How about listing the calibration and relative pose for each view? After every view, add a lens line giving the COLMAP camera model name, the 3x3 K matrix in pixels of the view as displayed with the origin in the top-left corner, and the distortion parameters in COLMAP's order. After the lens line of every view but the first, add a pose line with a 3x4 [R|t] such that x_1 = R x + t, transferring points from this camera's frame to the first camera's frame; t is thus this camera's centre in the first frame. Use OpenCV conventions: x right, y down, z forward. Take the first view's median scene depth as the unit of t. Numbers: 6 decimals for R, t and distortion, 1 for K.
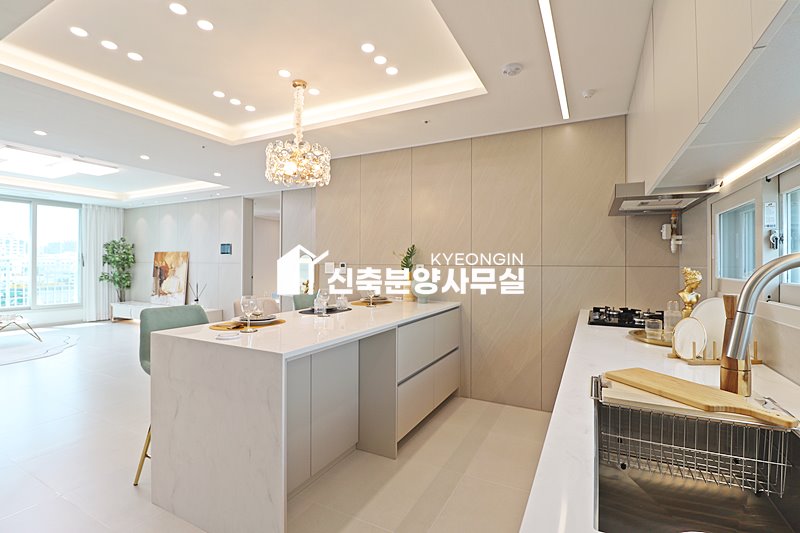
lens RADIAL K [[373.3, 0, 401.0], [0, 373.3, 259.2], [0, 0, 1]] dist [-0.000917, -0.013767]
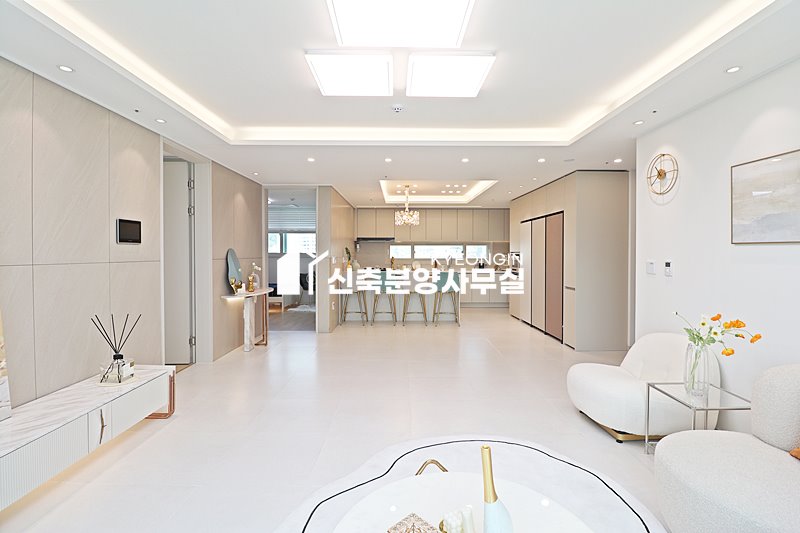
lens RADIAL K [[369.3, 0, 400.8], [0, 369.3, 257.4], [0, 0, 1]] dist [-0.000561, -0.013098]
pose [[-0.459911, -0.014780, 0.887842, -2.216425], [-0.014218, 0.999856, 0.009280, -0.008171], [-0.887851, -0.008355, -0.460055, 1.954675]]
